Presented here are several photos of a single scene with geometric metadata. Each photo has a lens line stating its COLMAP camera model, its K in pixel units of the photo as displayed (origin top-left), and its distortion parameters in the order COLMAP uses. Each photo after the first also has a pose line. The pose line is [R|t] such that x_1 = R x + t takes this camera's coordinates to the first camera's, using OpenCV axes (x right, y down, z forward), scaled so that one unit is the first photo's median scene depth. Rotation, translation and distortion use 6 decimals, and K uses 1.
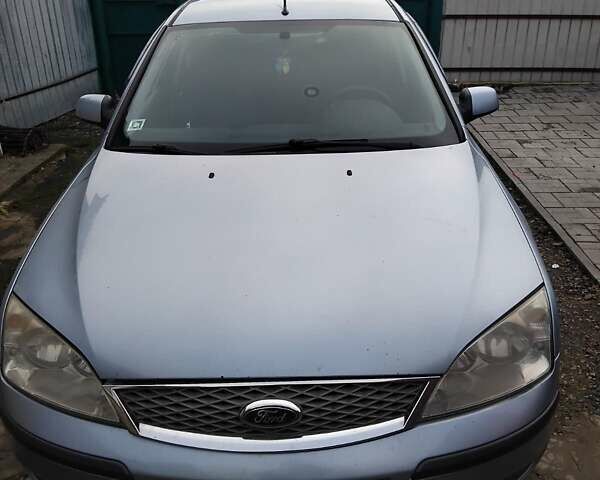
lens RADIAL K [[602.9, 0, 301.3], [0, 602.9, 242.6], [0, 0, 1]] dist [0.014024, 0.000000]
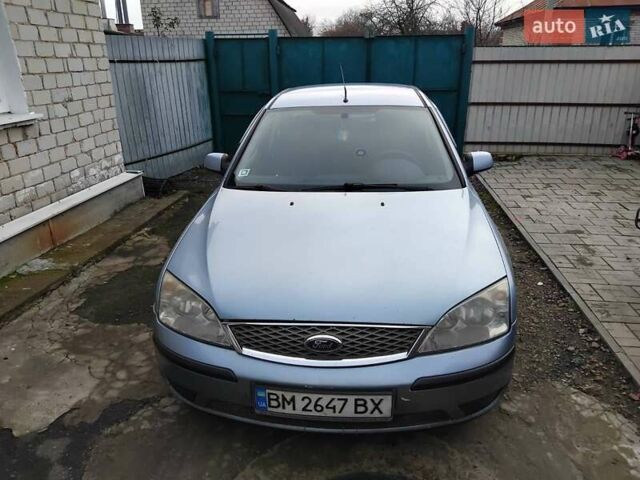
lens RADIAL K [[468.9, 0, 321.5], [0, 468.9, 238.0], [0, 0, 1]] dist [0.045026, -0.034875]
pose [[0.996267, 0.031667, -0.080306, 0.019142], [-0.037833, 0.996354, -0.076470, 0.050805], [0.077592, 0.079223, 0.993833, -0.139586]]
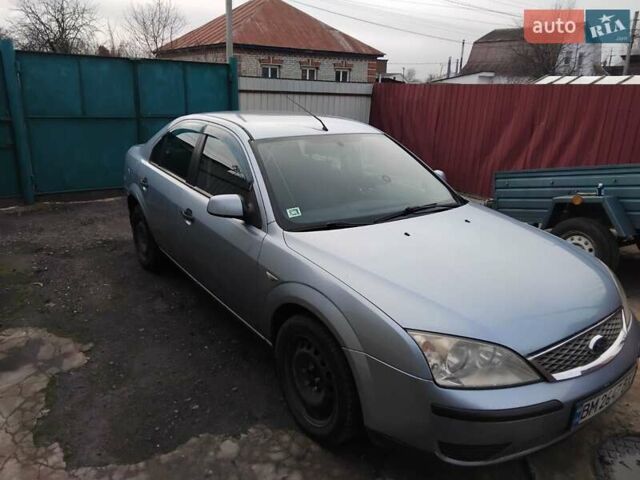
lens RADIAL K [[468.9, 0, 316.8], [0, 468.9, 239.4], [0, 0, 1]] dist [0.045026, -0.034875]
pose [[0.819007, -0.142523, 0.555802, -0.759077], [0.211883, 0.975319, -0.062122, -0.056645], [-0.533230, 0.168643, 0.828991, 0.117377]]
